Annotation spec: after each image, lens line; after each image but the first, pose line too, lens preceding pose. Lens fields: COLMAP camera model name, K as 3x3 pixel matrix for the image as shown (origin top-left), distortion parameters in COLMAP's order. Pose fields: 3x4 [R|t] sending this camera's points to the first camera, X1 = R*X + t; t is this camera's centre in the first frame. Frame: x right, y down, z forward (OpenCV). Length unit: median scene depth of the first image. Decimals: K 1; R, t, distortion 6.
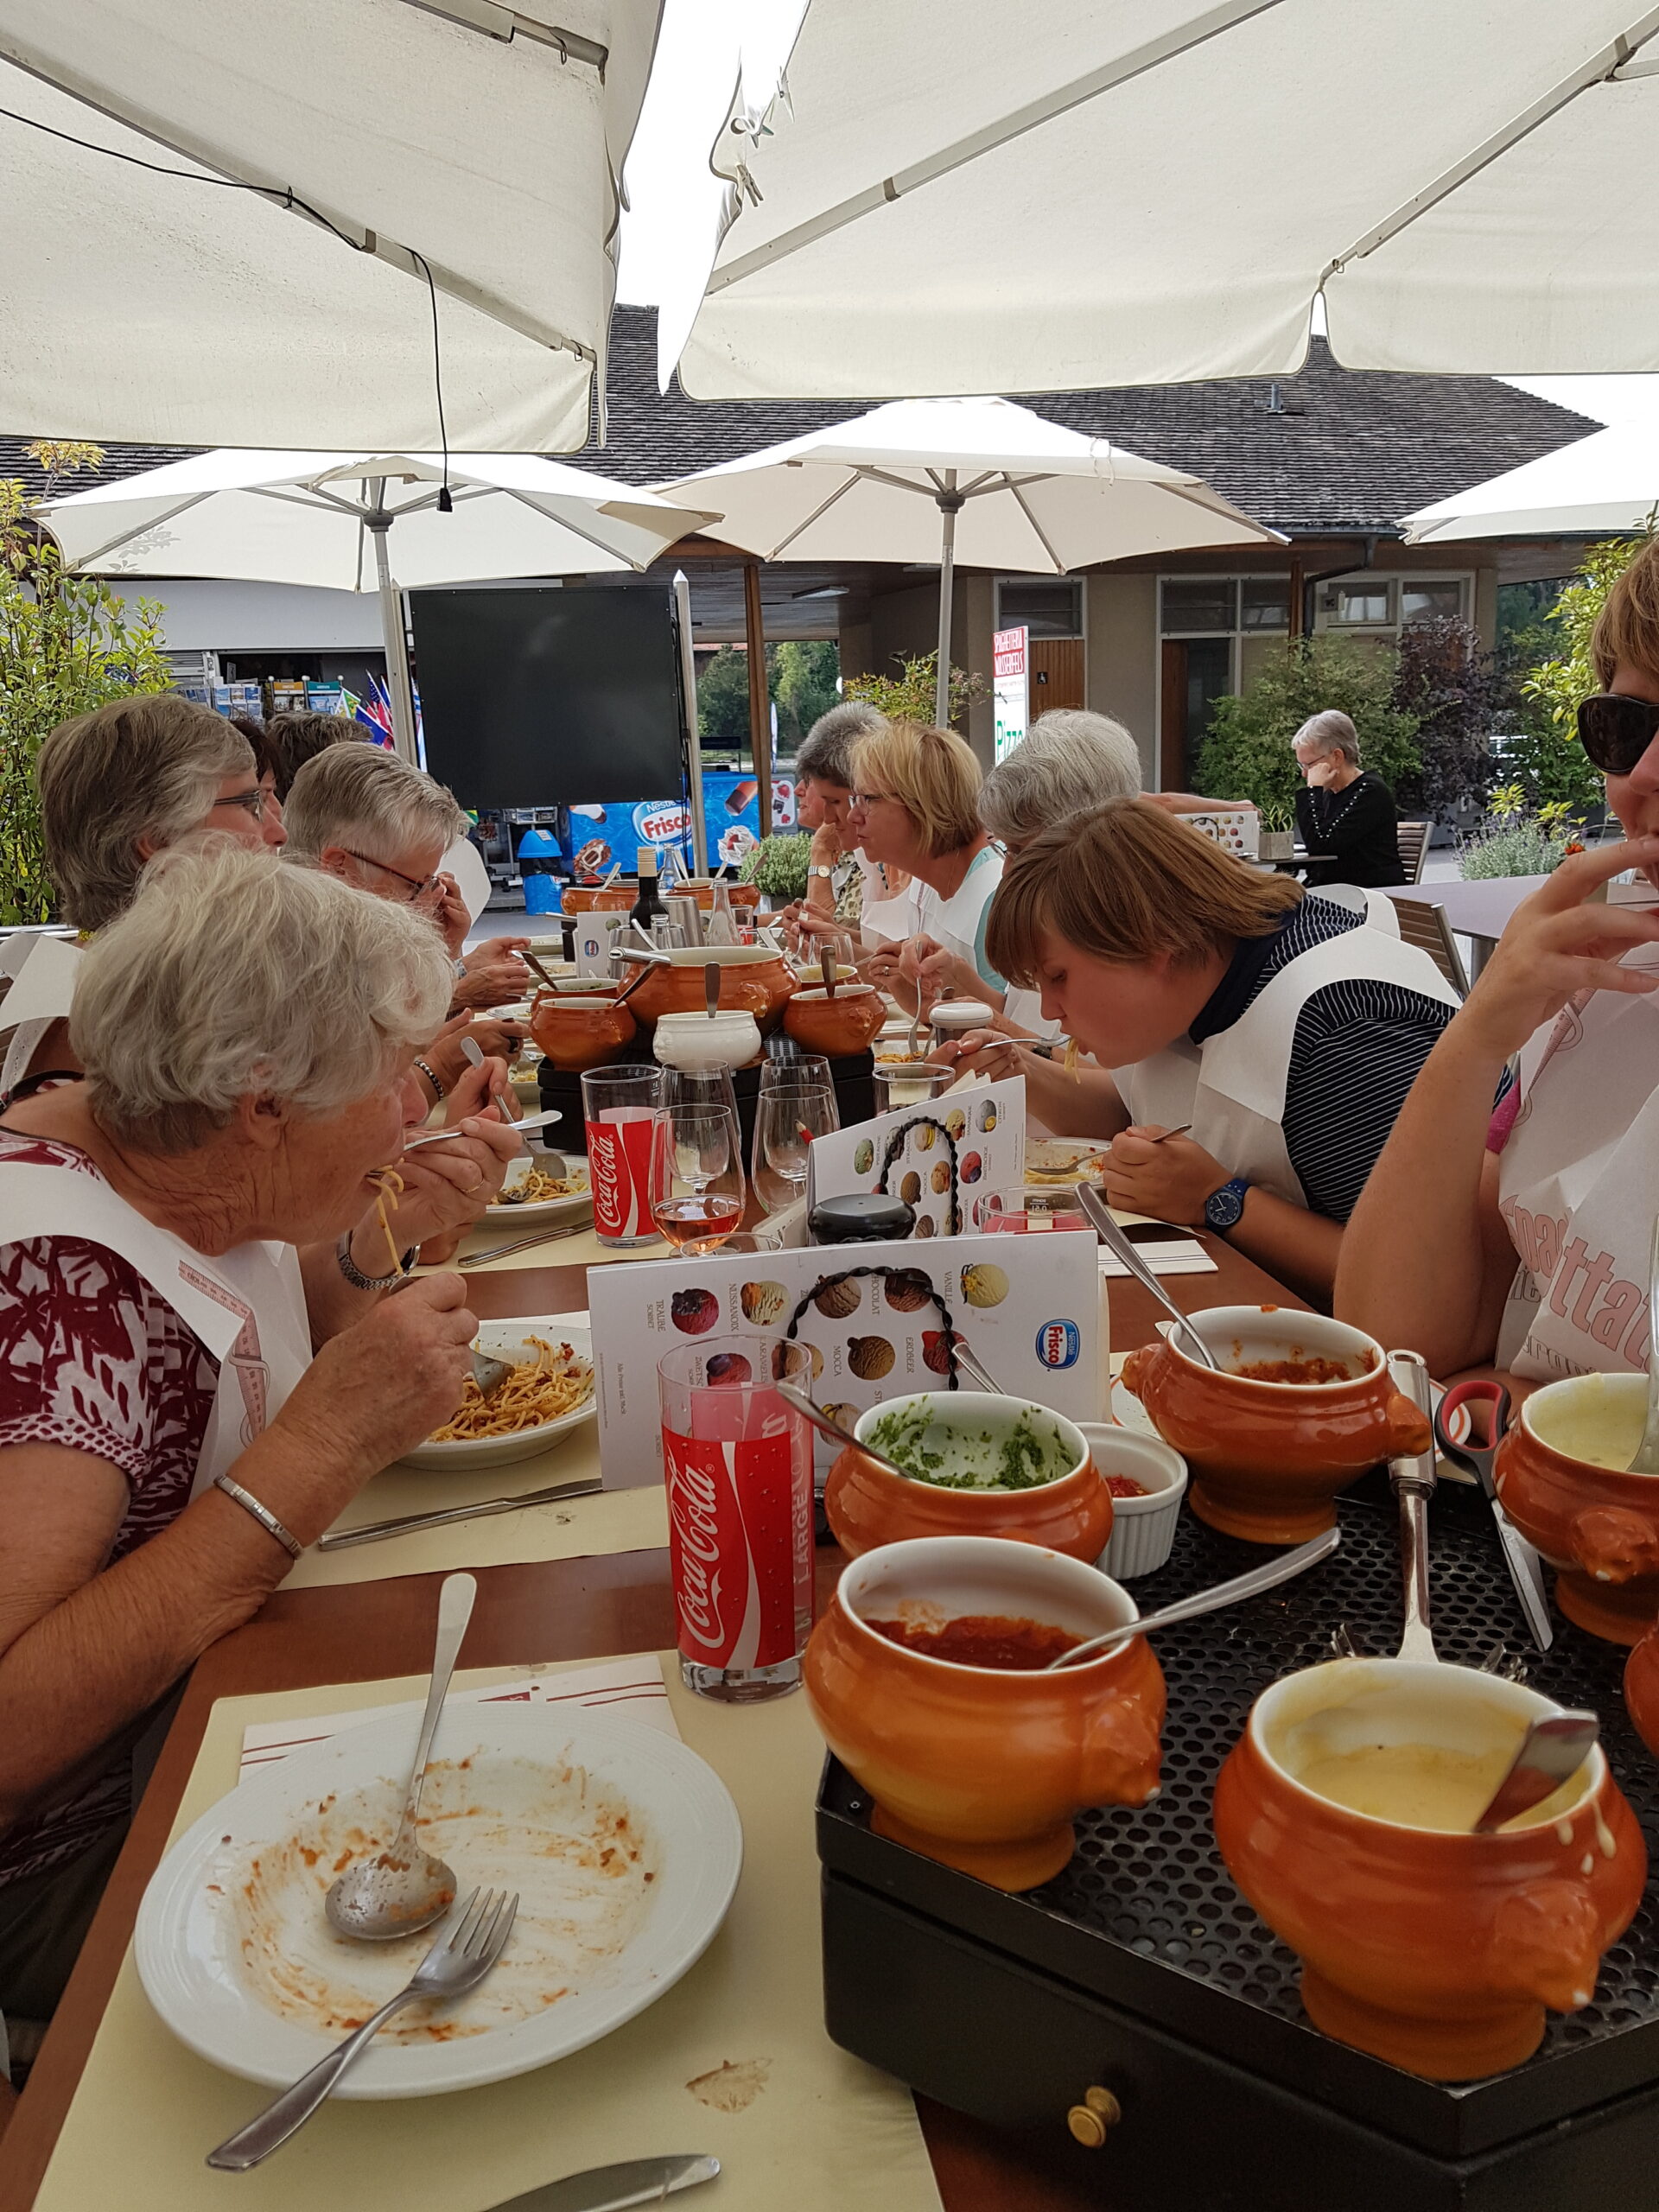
lens RADIAL K [[1700.5, 0, 829.5], [0, 1700.5, 1106.0], [0, 0, 1]] dist [0.097901, -0.160195]
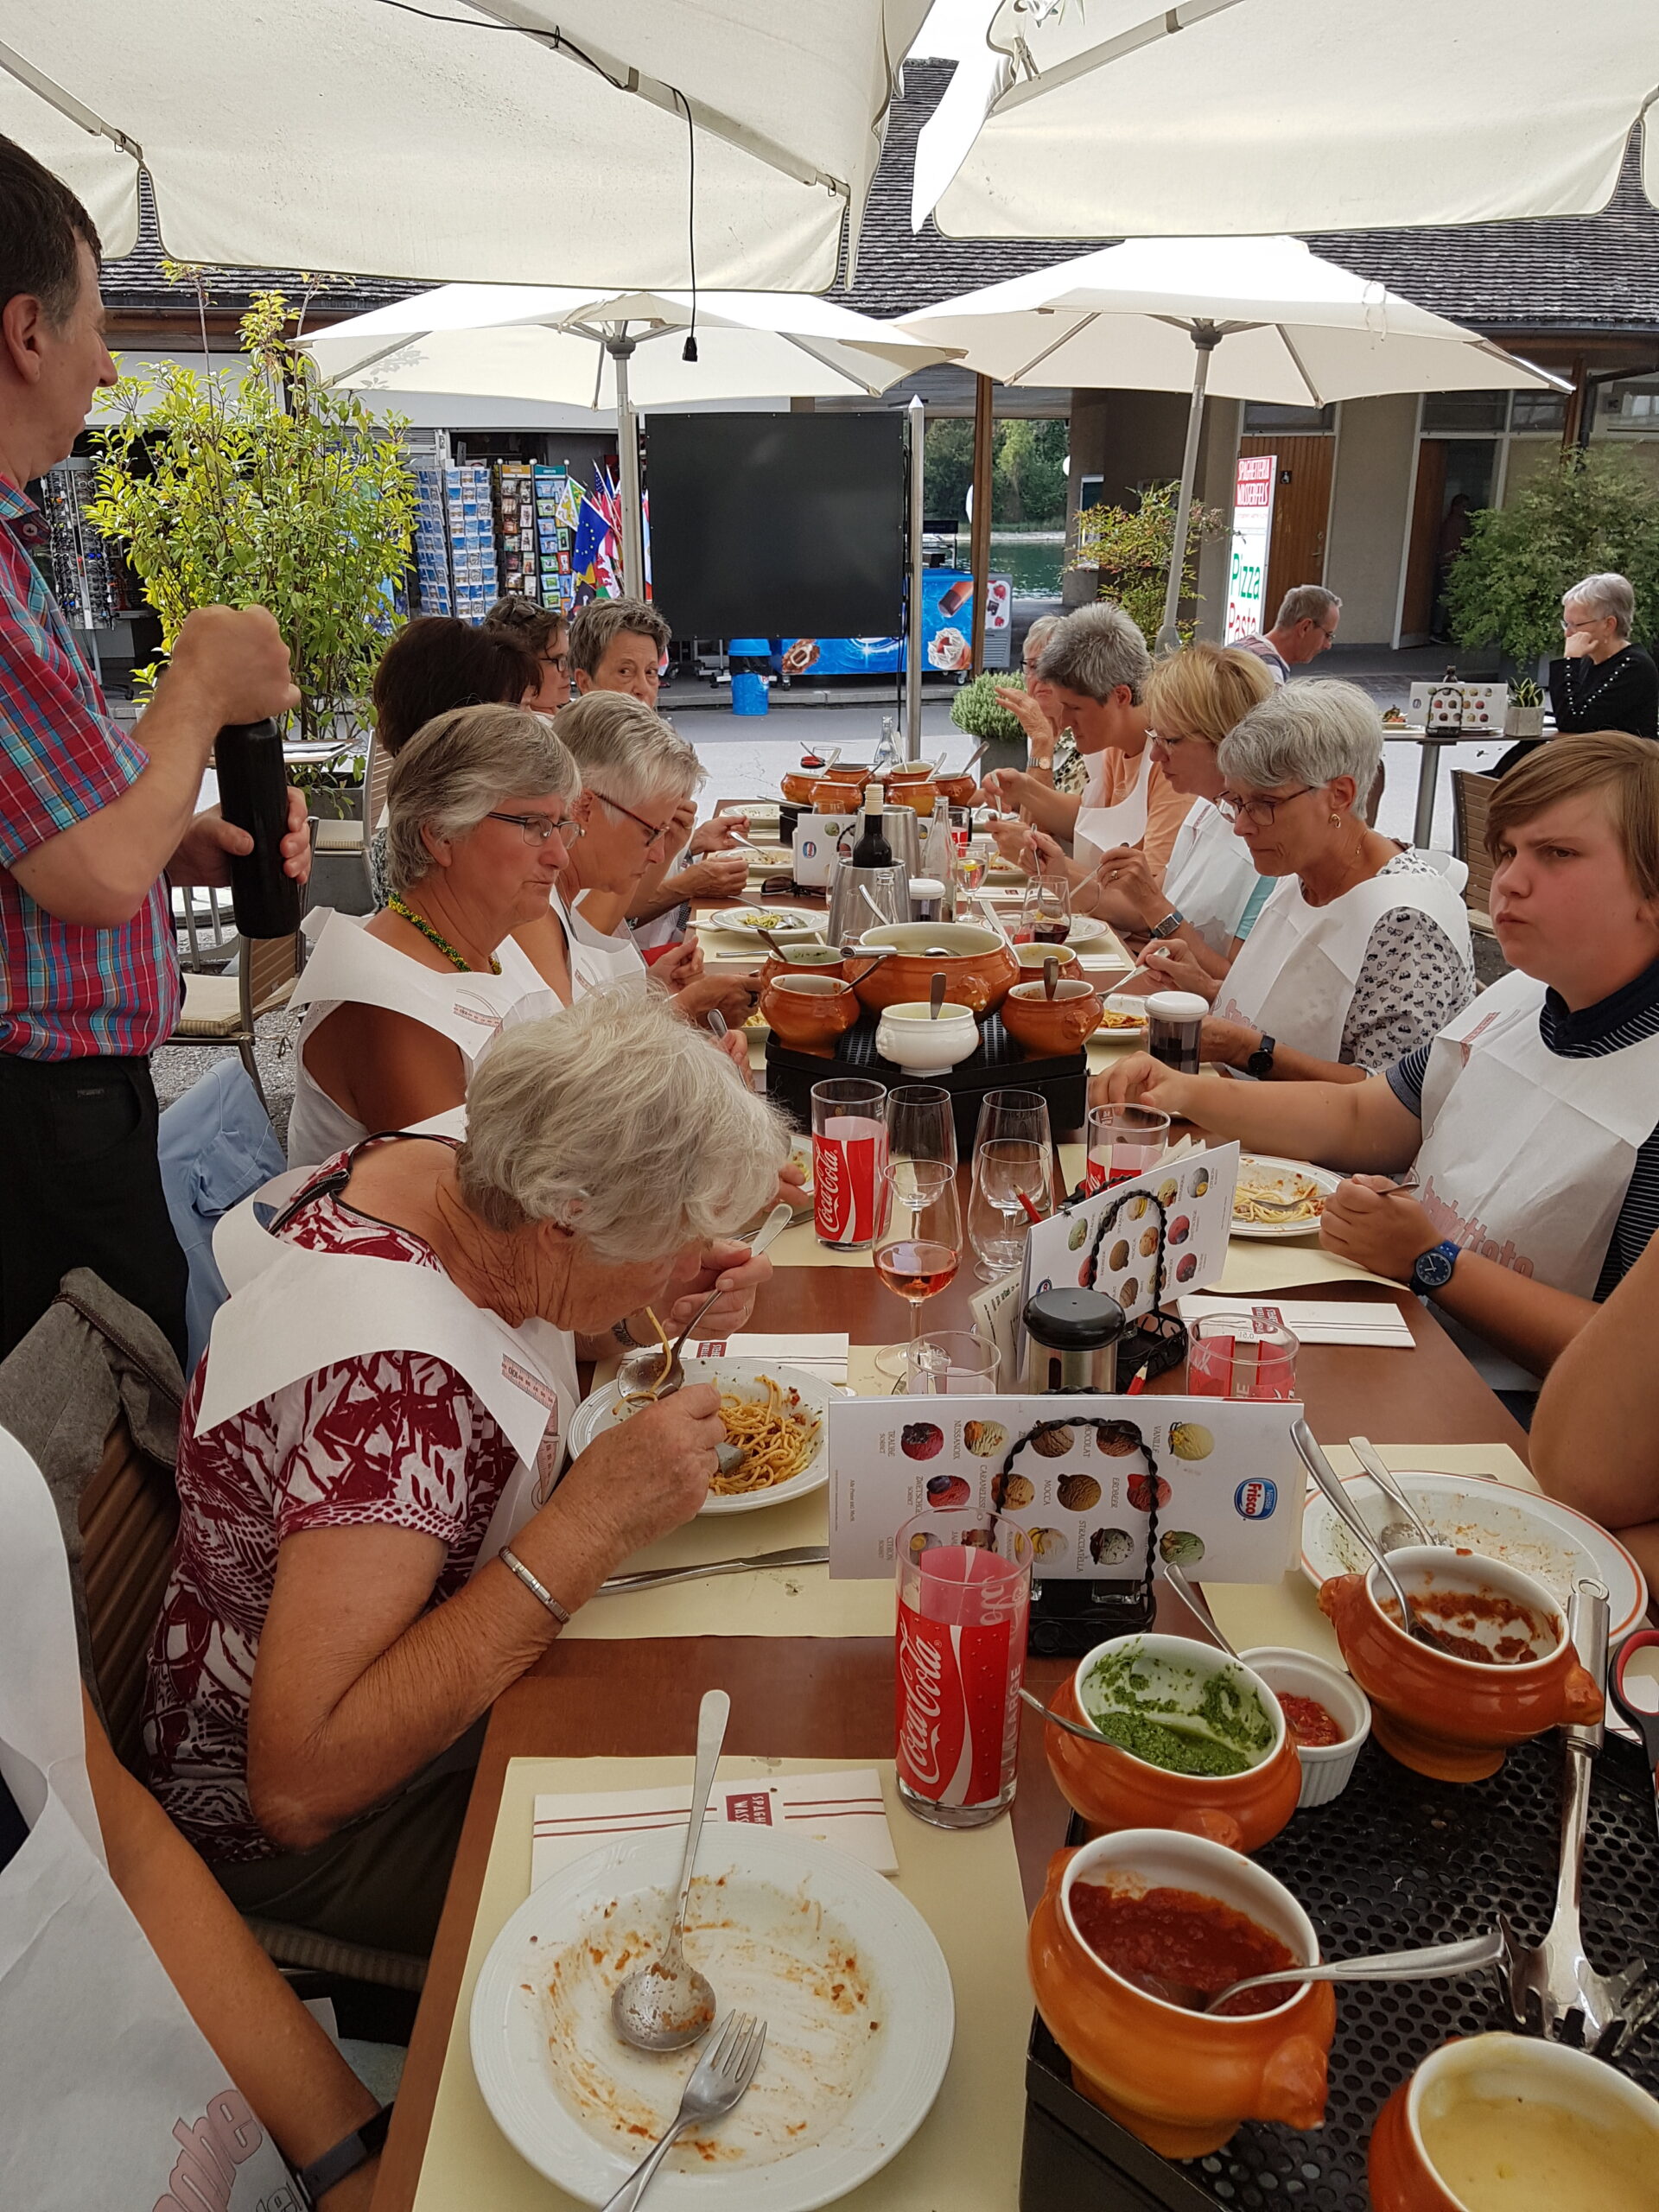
lens RADIAL K [[1684.9, 0, 782.4], [0, 1684.9, 1099.6], [0, 0, 1]] dist [0.097511, -0.153197]
pose [[0.988319, 0.079612, -0.129949, -0.042914], [-0.064910, 0.991393, 0.113698, -0.217092], [0.137882, -0.103935, 0.984980, -0.078536]]
